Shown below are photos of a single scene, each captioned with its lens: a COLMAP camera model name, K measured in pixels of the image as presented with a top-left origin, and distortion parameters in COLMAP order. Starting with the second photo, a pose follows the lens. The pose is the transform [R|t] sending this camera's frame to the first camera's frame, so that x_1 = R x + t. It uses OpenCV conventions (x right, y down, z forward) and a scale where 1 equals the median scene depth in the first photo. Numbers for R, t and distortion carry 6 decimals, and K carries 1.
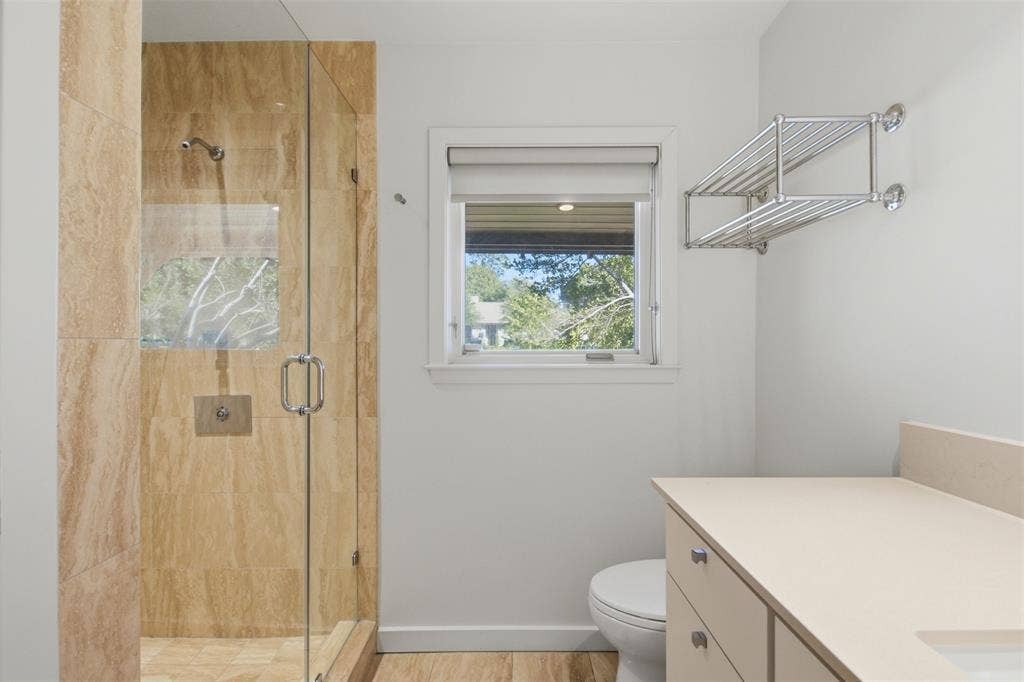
lens RADIAL K [[467.1, 0, 510.1], [0, 467.1, 343.9], [0, 0, 1]] dist [-0.000945, 0.000300]
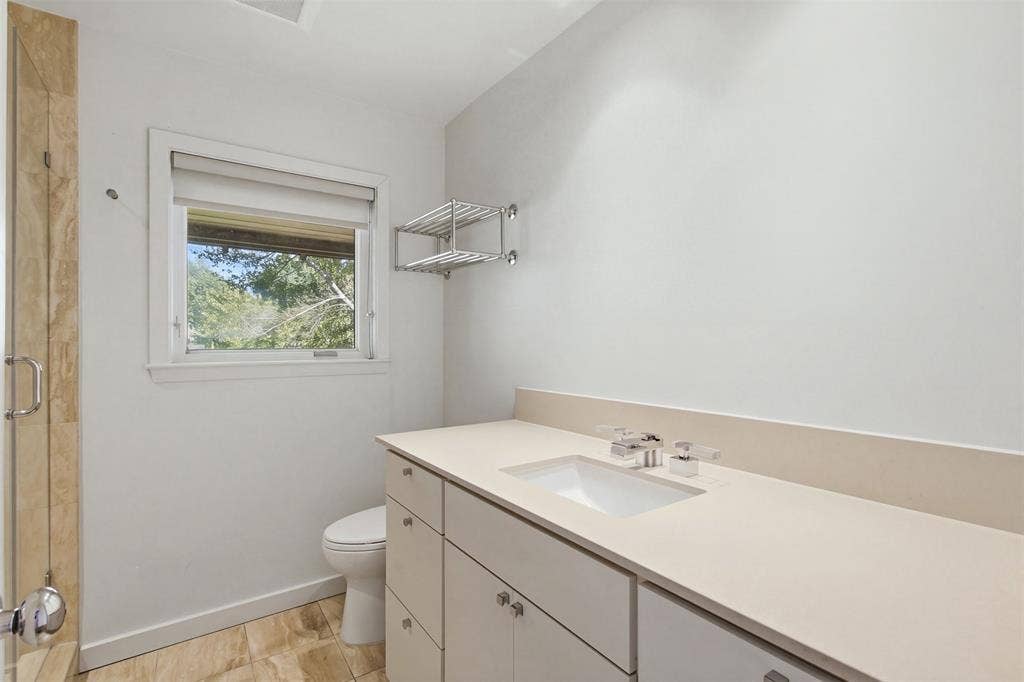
lens RADIAL K [[467.1, 0, 510.1], [0, 467.1, 343.9], [0, 0, 1]] dist [-0.000945, 0.000300]
pose [[0.819482, -0.003291, 0.573096, -0.112533], [0.001969, 0.999994, 0.002927, -0.000589], [-0.573102, -0.001271, 0.819483, -0.262307]]
